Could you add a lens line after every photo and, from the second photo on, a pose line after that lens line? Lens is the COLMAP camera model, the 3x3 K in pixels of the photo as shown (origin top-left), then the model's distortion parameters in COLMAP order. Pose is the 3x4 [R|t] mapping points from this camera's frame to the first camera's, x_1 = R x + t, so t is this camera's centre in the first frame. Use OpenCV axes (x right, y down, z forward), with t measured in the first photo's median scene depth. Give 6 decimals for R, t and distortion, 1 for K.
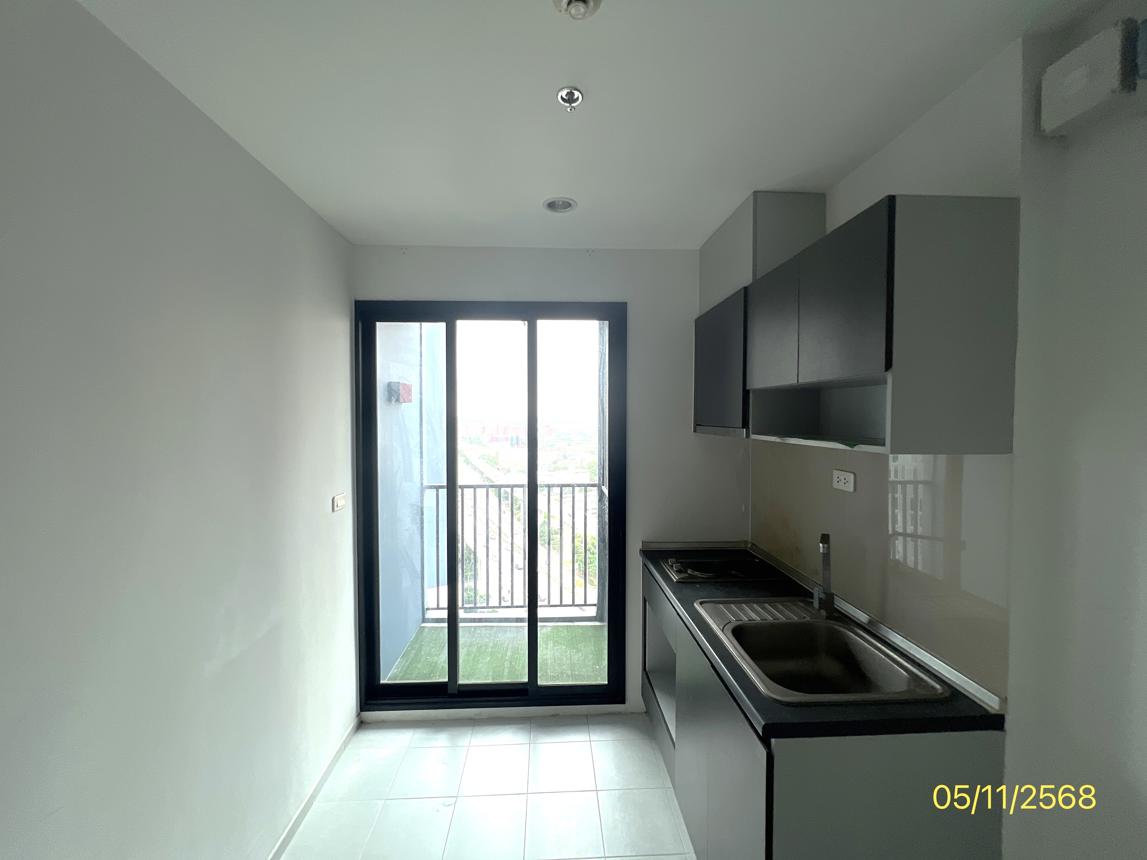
lens RADIAL K [[461.8, 0, 569.2], [0, 461.8, 427.2], [0, 0, 1]] dist [-0.001951, -0.000323]
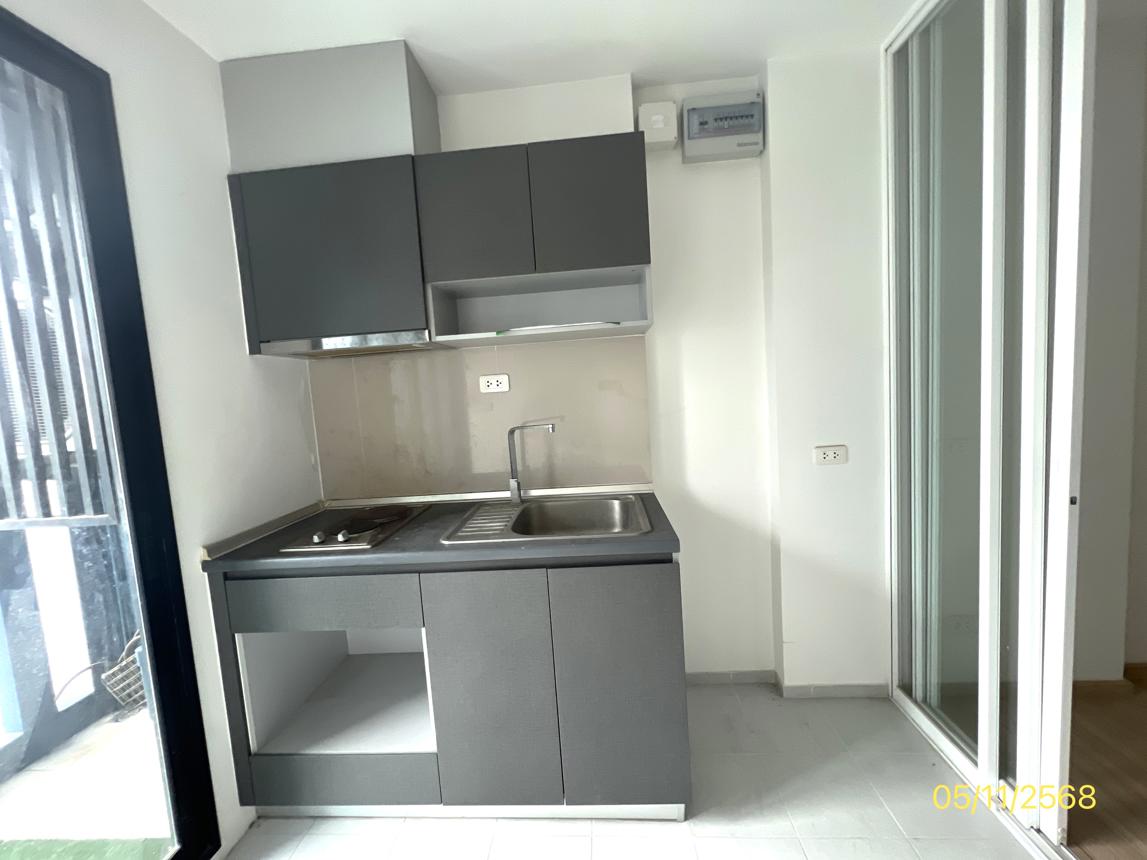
lens RADIAL K [[461.8, 0, 571.4], [0, 461.8, 423.7], [0, 0, 1]] dist [-0.001951, -0.000323]
pose [[0.116358, -0.084307, 0.989623, -0.406200], [0.095158, 0.992754, 0.073385, 0.126602], [-0.988638, 0.085632, 0.123537, 0.596827]]
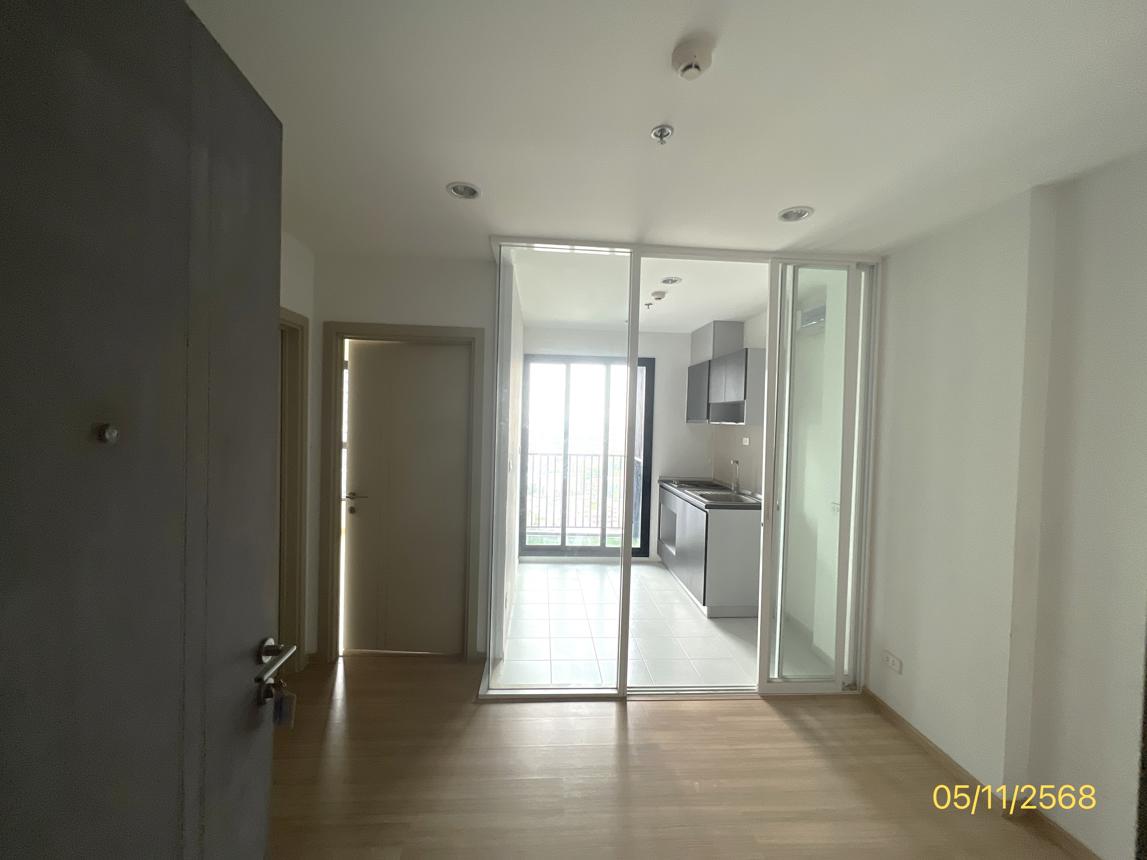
lens RADIAL K [[461.8, 0, 572.3], [0, 461.8, 425.9], [0, 0, 1]] dist [-0.001951, -0.000323]
pose [[0.999217, 0.030270, 0.025484, -0.345385], [-0.029955, 0.999471, -0.012661, 0.080436], [-0.025853, 0.011888, 0.999595, -1.247902]]
